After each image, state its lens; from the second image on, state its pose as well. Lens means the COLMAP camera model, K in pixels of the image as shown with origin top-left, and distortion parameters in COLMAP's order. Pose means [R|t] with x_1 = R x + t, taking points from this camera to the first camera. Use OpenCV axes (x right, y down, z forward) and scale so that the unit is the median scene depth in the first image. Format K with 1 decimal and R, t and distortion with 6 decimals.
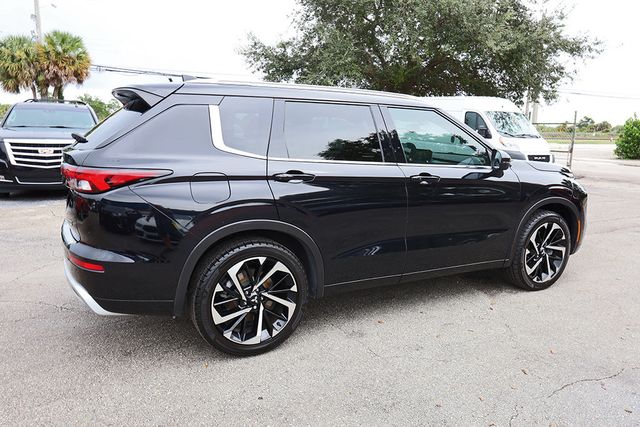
lens RADIAL K [[452.8, 0, 322.3], [0, 452.8, 209.5], [0, 0, 1]] dist [0.000055, 0.002941]
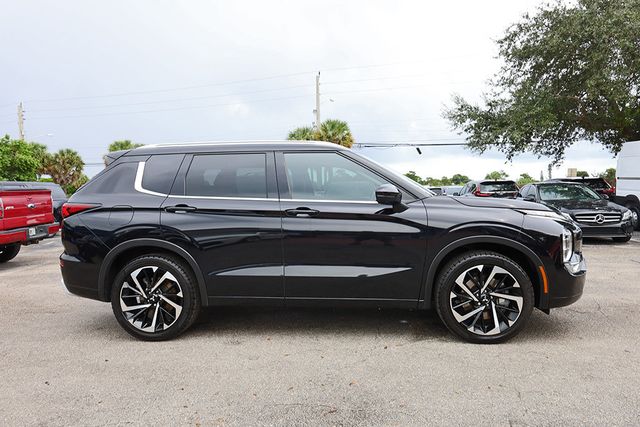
lens RADIAL K [[452.8, 0, 322.3], [0, 452.8, 209.5], [0, 0, 1]] dist [0.000055, 0.002941]
pose [[0.827593, -0.022253, -0.560887, 0.990583], [-0.058925, 0.990249, -0.126231, 0.070869], [0.558227, 0.137518, 0.818212, 0.122523]]
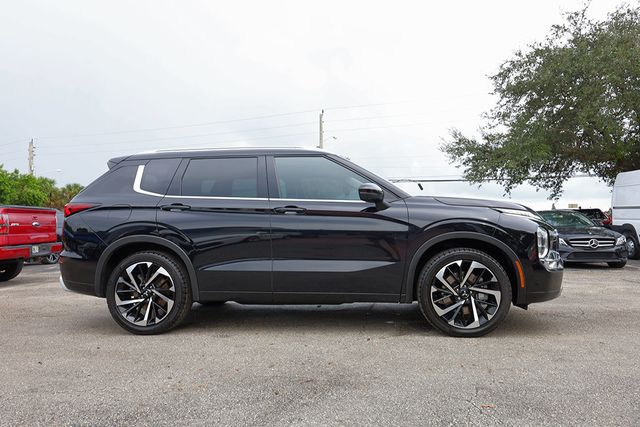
lens RADIAL K [[452.8, 0, 322.3], [0, 452.8, 209.5], [0, 0, 1]] dist [0.000055, 0.002941]
pose [[0.822823, -0.064010, -0.564681, 1.065495], [-0.067847, 0.975466, -0.209437, 0.190931], [0.564233, 0.210641, 0.798293, 0.113722]]
